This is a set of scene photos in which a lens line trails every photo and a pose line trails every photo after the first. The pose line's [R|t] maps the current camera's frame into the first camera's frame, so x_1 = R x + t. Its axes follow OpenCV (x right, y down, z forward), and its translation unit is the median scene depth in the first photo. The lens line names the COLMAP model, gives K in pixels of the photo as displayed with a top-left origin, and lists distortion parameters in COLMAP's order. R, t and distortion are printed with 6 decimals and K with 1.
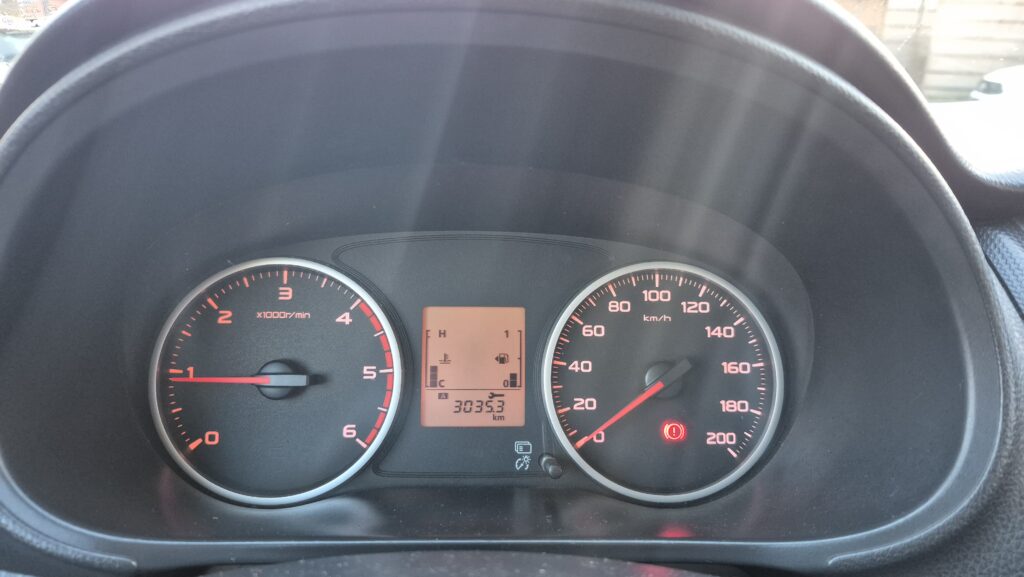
lens RADIAL K [[707.7, 0, 511.9], [0, 707.7, 288.5], [0, 0, 1]] dist [0.068465, -0.074875]
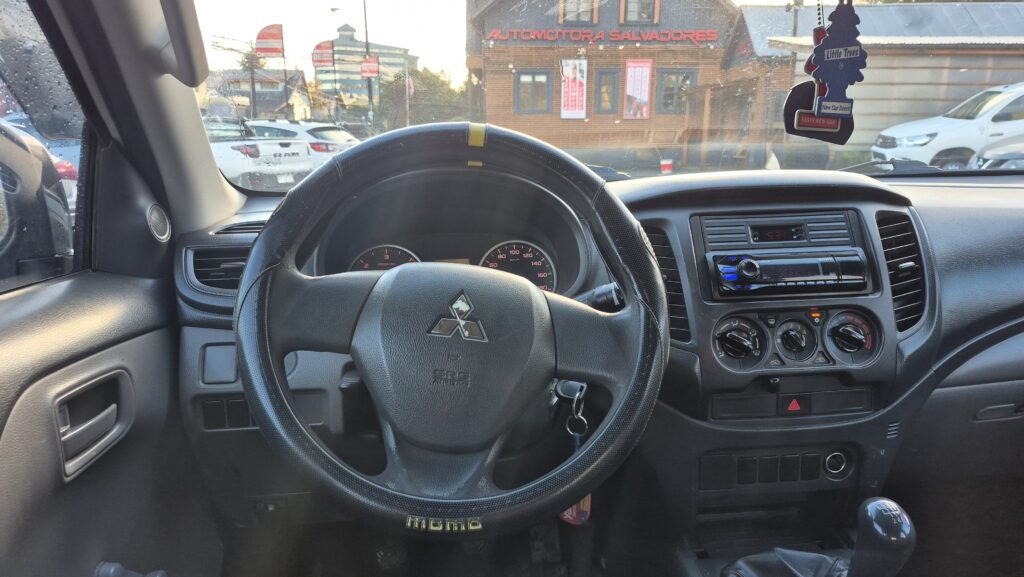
lens RADIAL K [[707.7, 0, 521.7], [0, 707.7, 290.6], [0, 0, 1]] dist [0.068465, -0.074875]
pose [[0.995617, -0.050850, 0.078493, -0.002643], [0.057291, 0.994975, -0.082110, 0.407770], [-0.073923, 0.086247, 0.993527, -1.878036]]
